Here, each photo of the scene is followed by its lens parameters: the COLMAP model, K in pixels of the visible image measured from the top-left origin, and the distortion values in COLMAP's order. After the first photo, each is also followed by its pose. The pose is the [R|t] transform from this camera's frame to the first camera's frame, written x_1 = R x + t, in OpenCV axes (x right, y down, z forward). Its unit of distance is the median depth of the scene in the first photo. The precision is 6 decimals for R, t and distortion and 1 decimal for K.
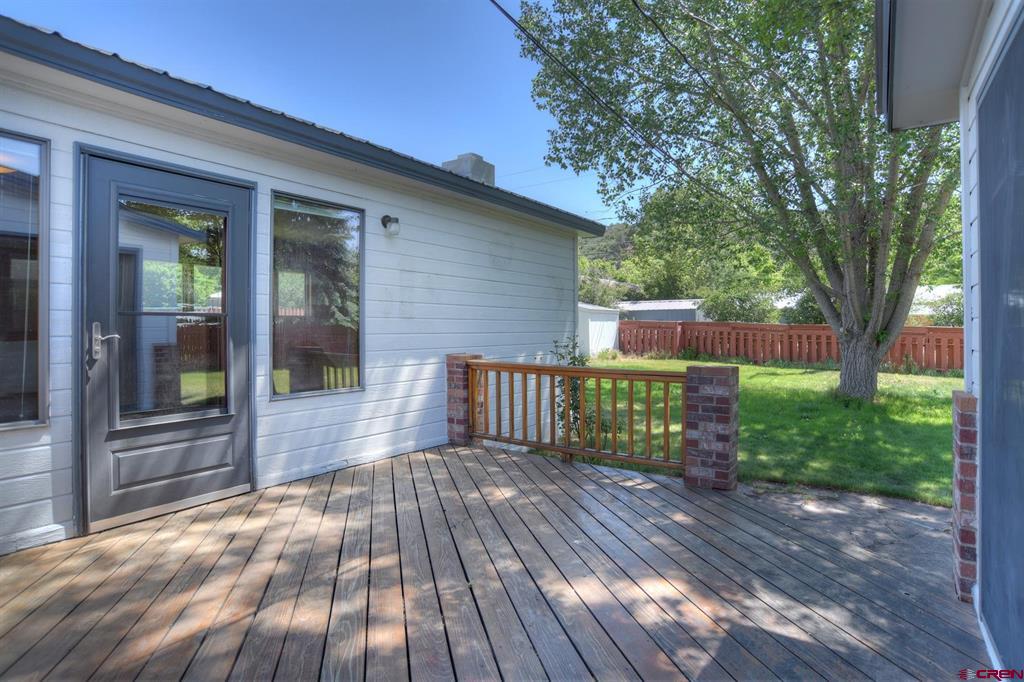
lens RADIAL K [[495.9, 0, 484.2], [0, 495.9, 307.8], [0, 0, 1]] dist [-0.035631, -0.000383]
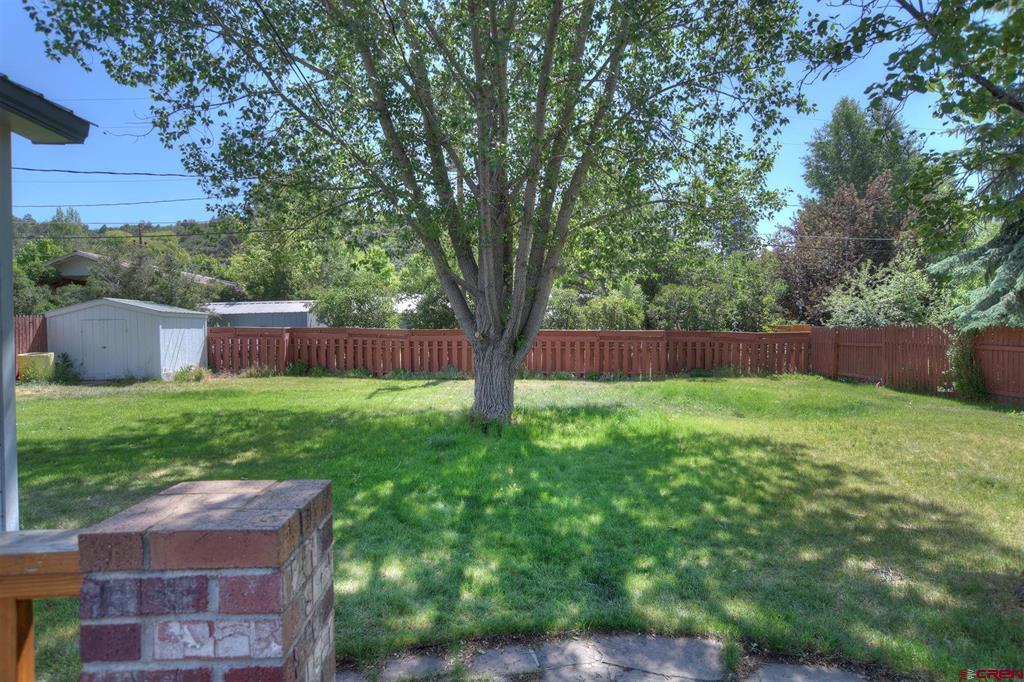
lens RADIAL K [[587.3, 0, 514.2], [0, 587.3, 338.3], [0, 0, 1]] dist [-0.042875, 0.004313]
pose [[0.738880, -0.021026, 0.673509, 0.060088], [-0.009308, 0.999099, 0.041402, 0.004933], [-0.673773, -0.036860, 0.738019, 0.111434]]
